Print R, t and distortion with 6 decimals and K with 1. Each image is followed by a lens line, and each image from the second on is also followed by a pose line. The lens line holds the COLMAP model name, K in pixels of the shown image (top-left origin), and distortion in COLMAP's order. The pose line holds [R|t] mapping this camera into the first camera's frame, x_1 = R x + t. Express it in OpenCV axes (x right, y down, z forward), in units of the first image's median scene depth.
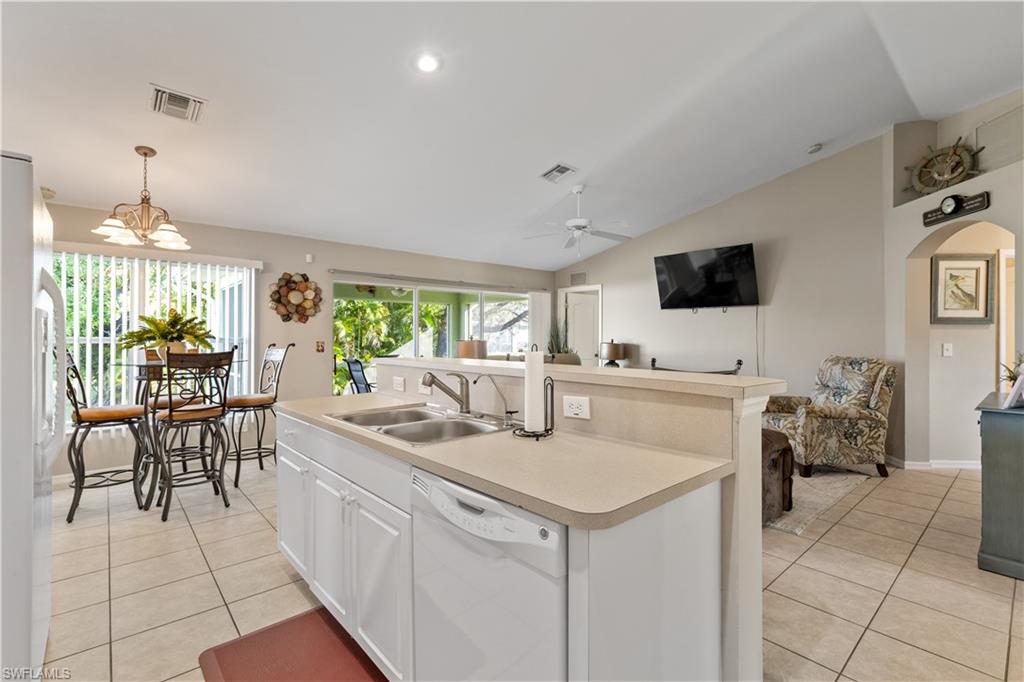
lens RADIAL K [[464.4, 0, 511.2], [0, 464.4, 335.2], [0, 0, 1]] dist [0.009343, -0.001786]
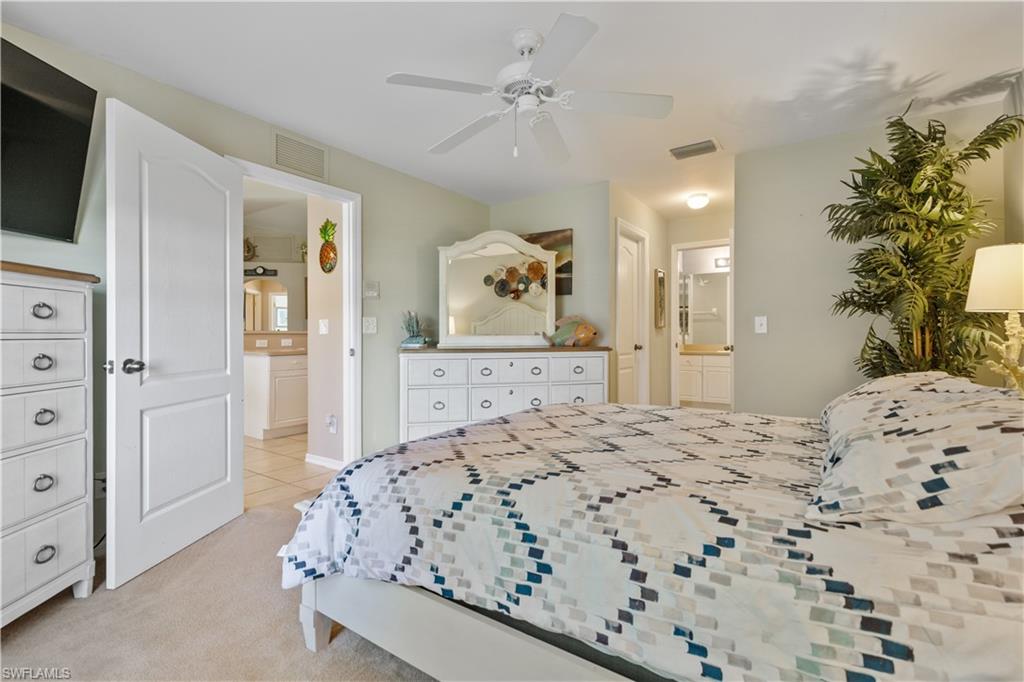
lens RADIAL K [[464.4, 0, 513.0], [0, 464.4, 332.3], [0, 0, 1]] dist [0.009343, -0.001786]
pose [[-0.232629, 0.004860, 0.972553, -1.414988], [0.000620, 0.999988, -0.004849, 0.041344], [-0.972565, -0.000525, -0.232630, 0.261080]]
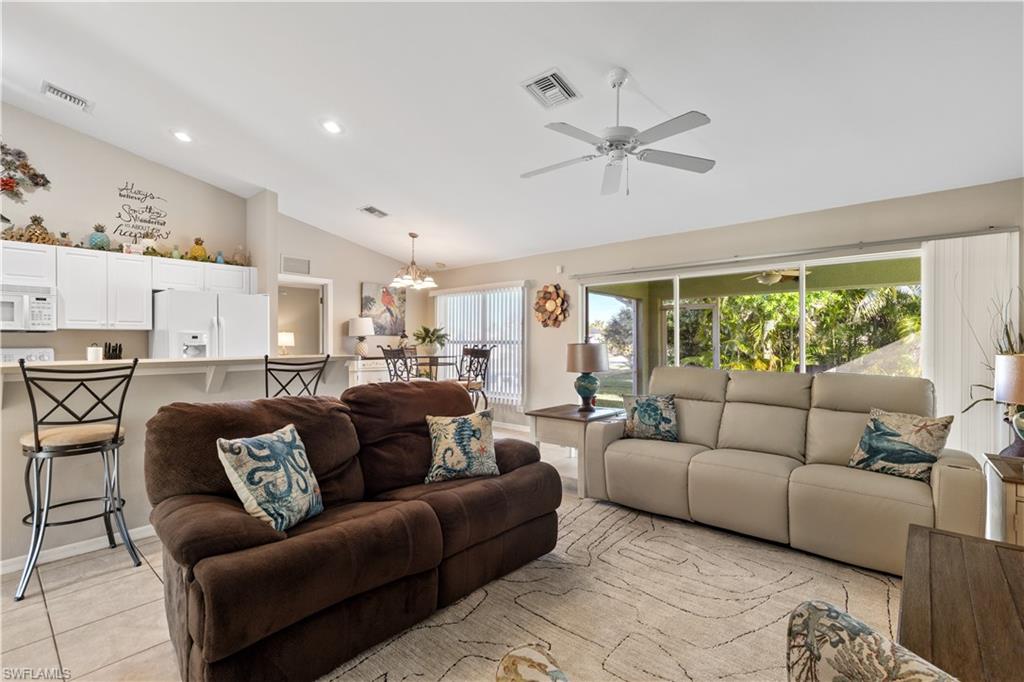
lens RADIAL K [[464.4, 0, 518.9], [0, 464.4, 342.0], [0, 0, 1]] dist [0.009343, -0.001786]
pose [[0.133621, 0.000653, -0.991032, 0.760262], [0.005888, 0.999982, 0.001453, 0.007094], [0.991015, -0.006030, 0.133614, 0.873825]]
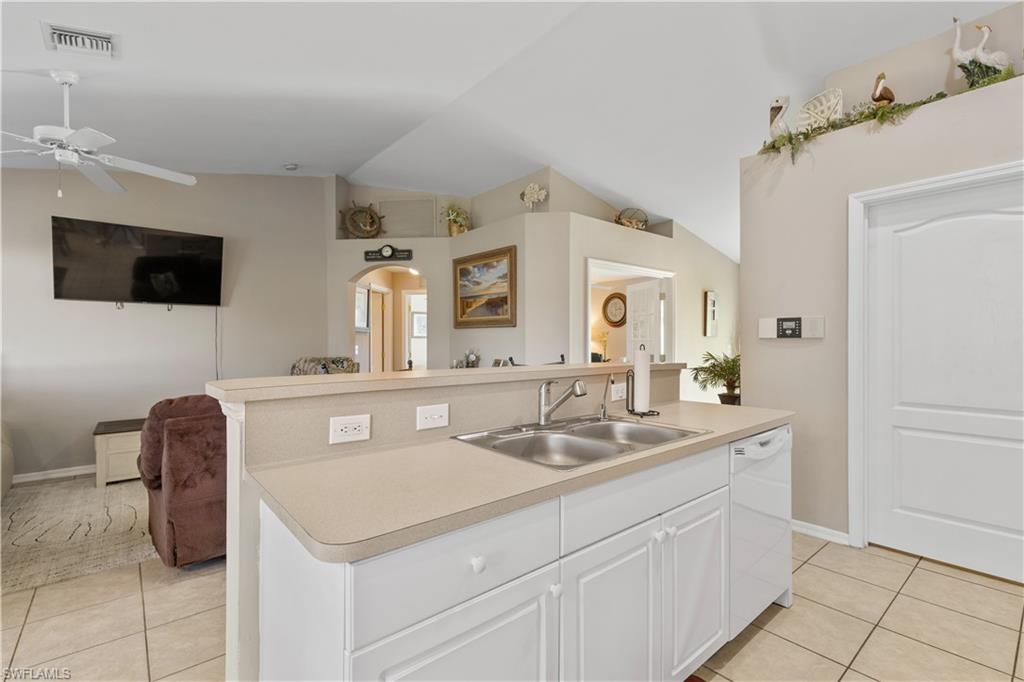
lens RADIAL K [[464.4, 0, 521.9], [0, 464.4, 344.8], [0, 0, 1]] dist [0.009343, -0.001786]
pose [[0.009914, -0.008552, 0.999914, -0.453329], [-0.002045, 0.999961, 0.008573, 0.003177], [-0.999949, -0.002130, 0.009897, 0.480460]]
